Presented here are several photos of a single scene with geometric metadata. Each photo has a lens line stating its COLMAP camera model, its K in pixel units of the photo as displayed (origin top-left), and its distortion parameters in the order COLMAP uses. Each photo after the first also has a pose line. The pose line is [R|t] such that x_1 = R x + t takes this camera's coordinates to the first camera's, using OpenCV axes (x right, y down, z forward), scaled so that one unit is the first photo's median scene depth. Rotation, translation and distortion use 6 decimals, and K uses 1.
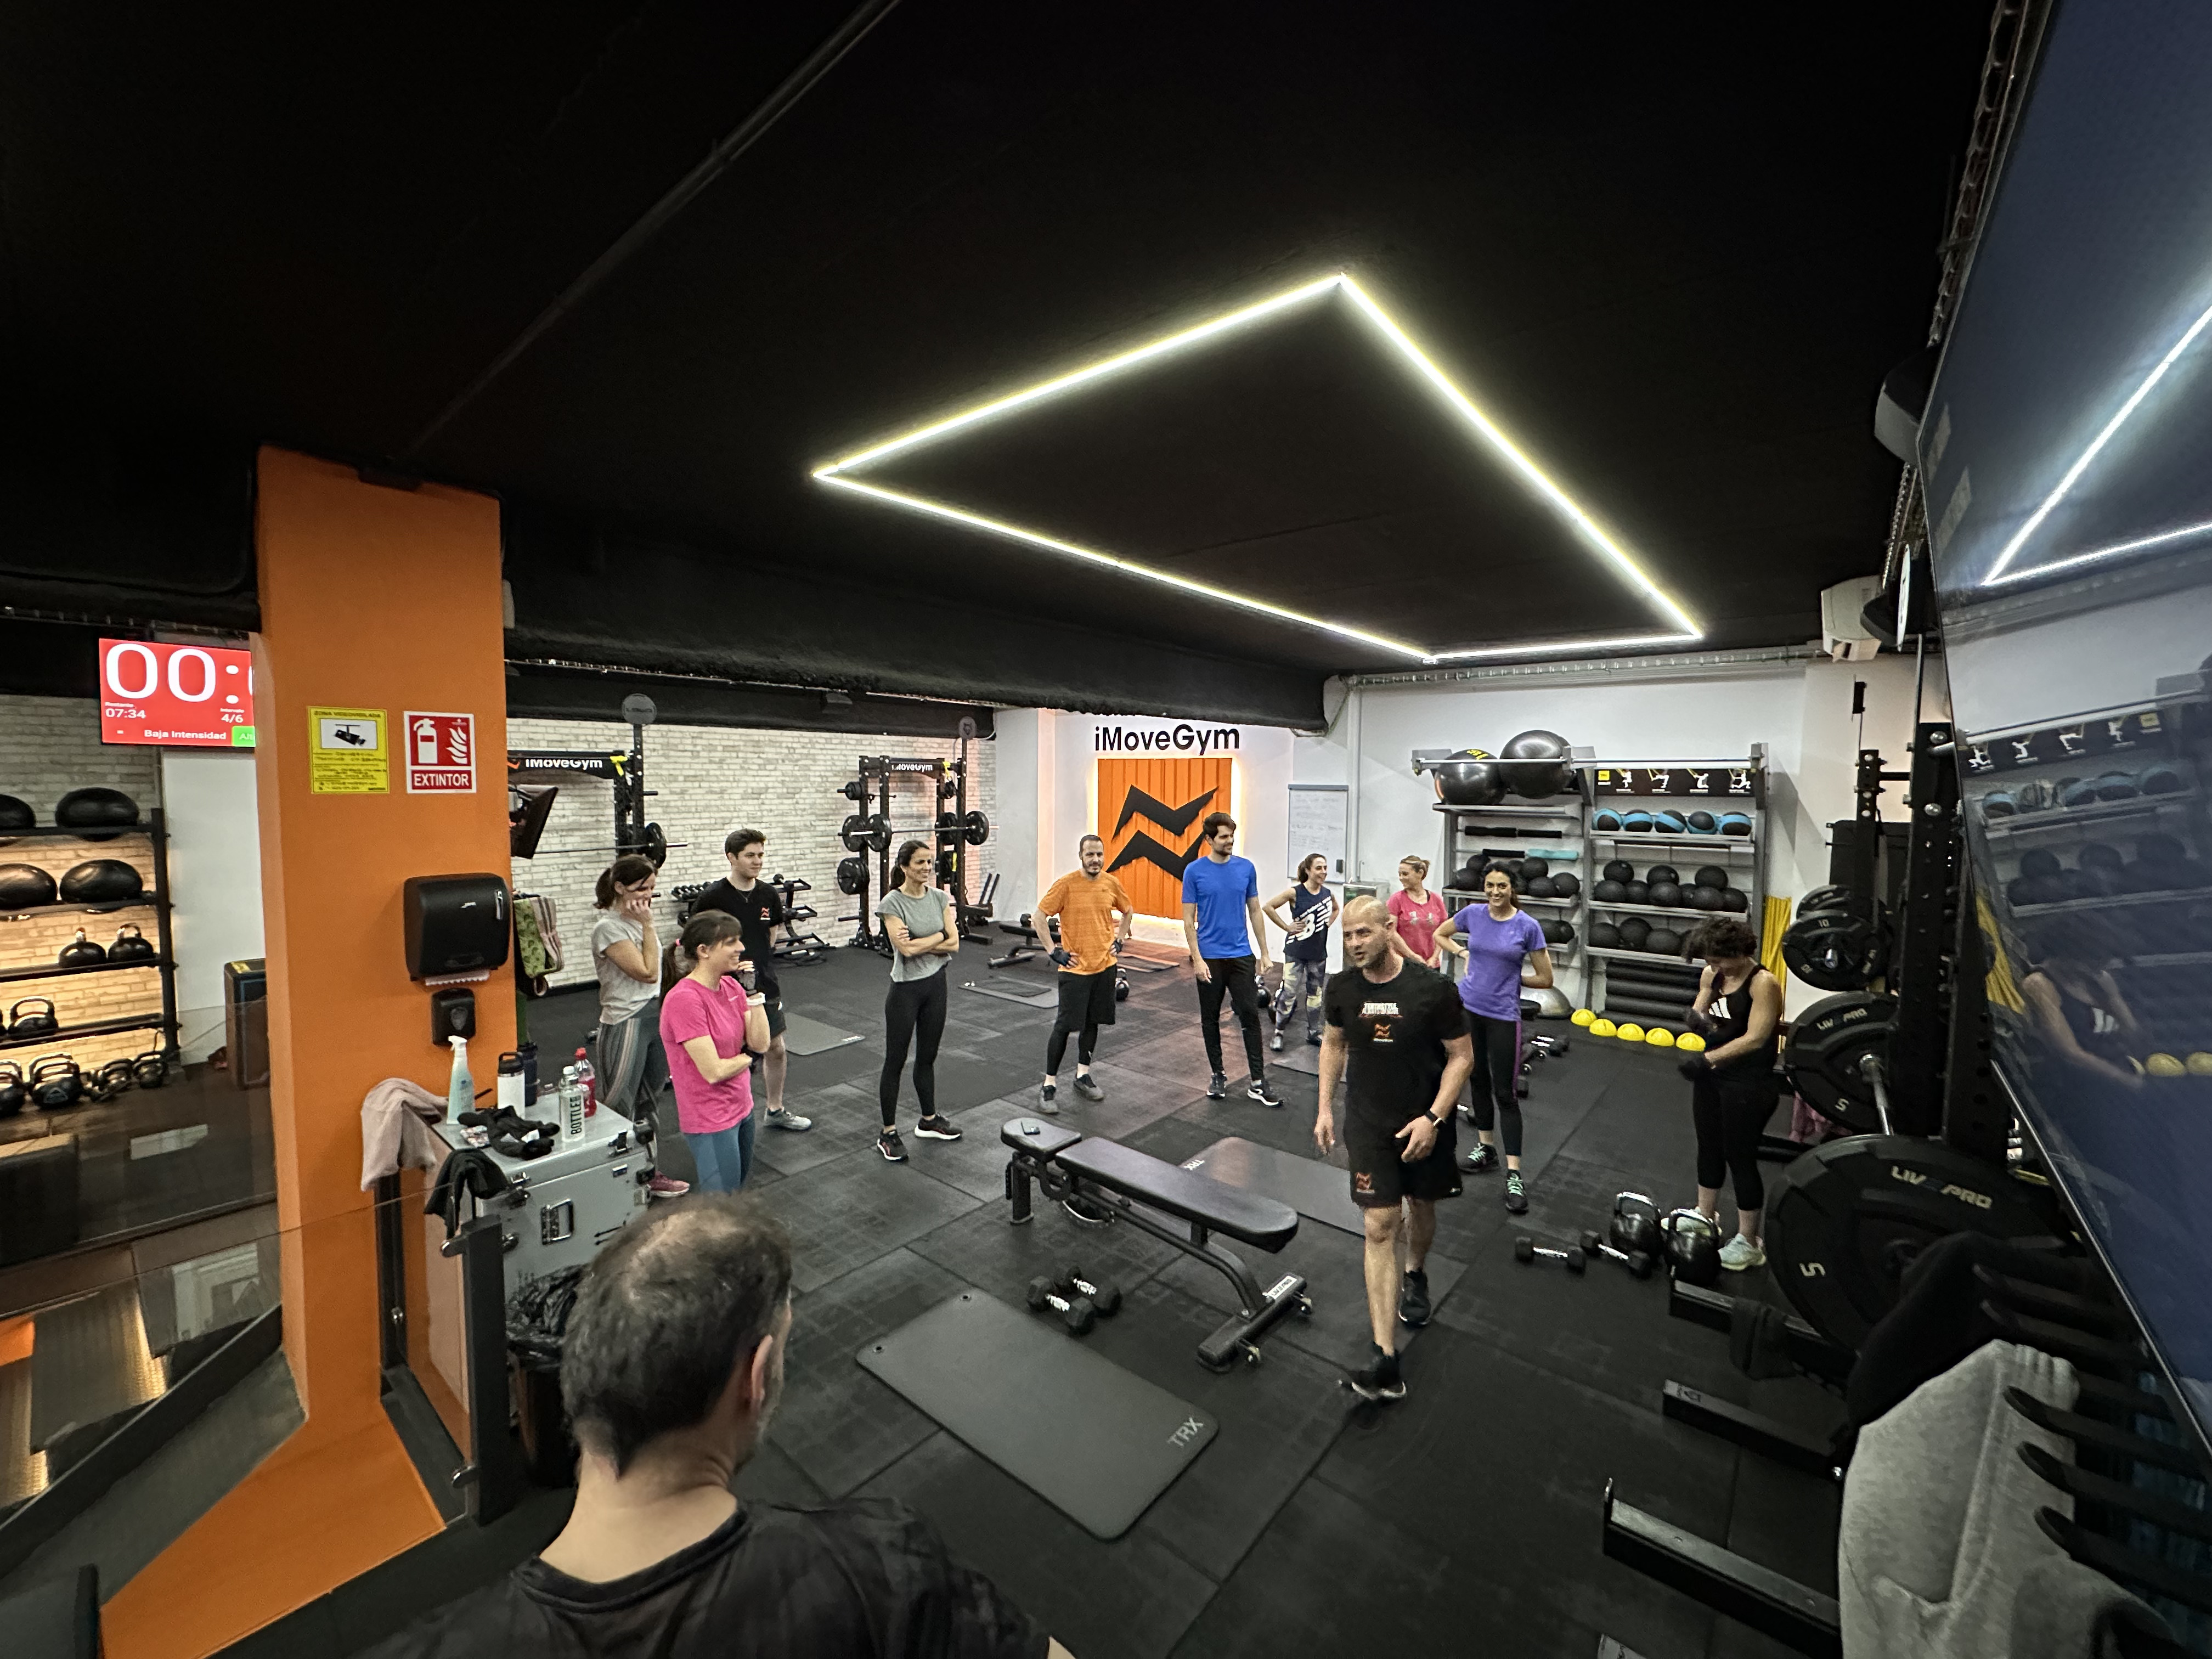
lens RADIAL K [[877.8, 0, 1109.0], [0, 877.8, 823.5], [0, 0, 1]] dist [-0.001891, -0.000322]
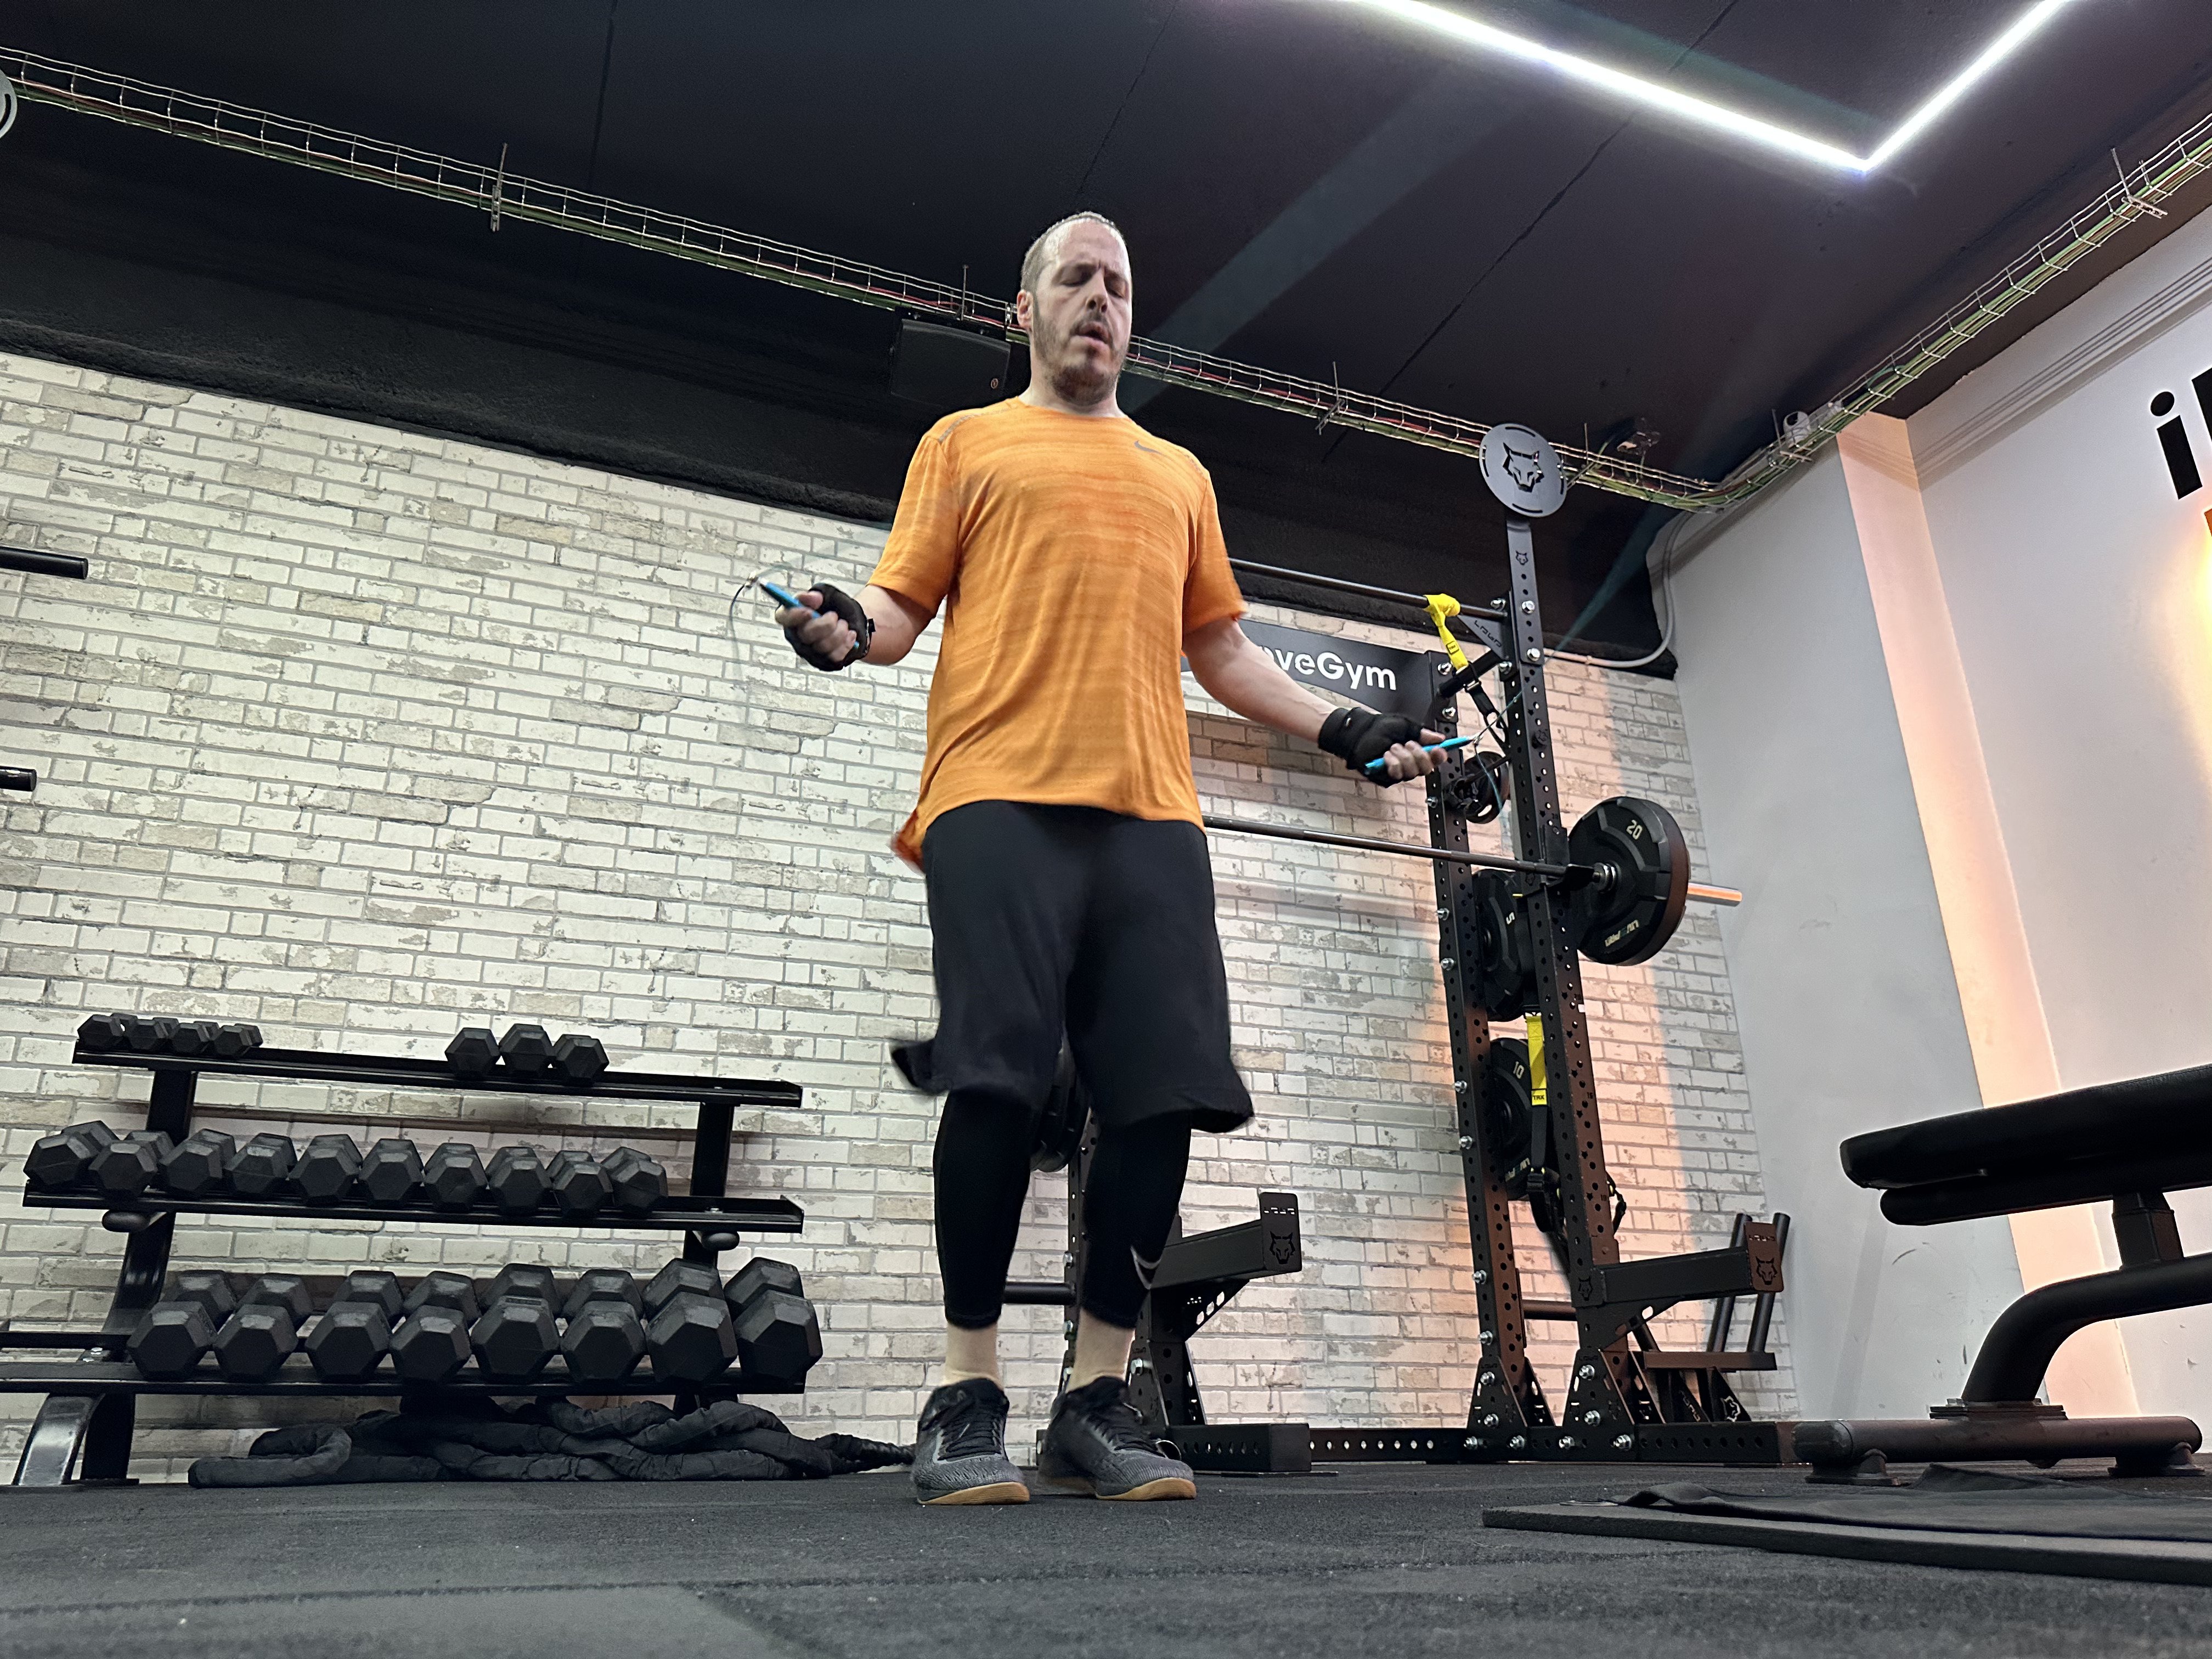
lens RADIAL K [[1524.5, 0, 976.1], [0, 1524.5, 820.3], [0, 0, 1]] dist [-0.058406, -0.000671]
pose [[0.831175, -0.201316, -0.518286, -0.098897], [-0.038065, 0.909360, -0.414264, 0.155176], [0.554707, 0.364054, 0.748174, 0.699505]]
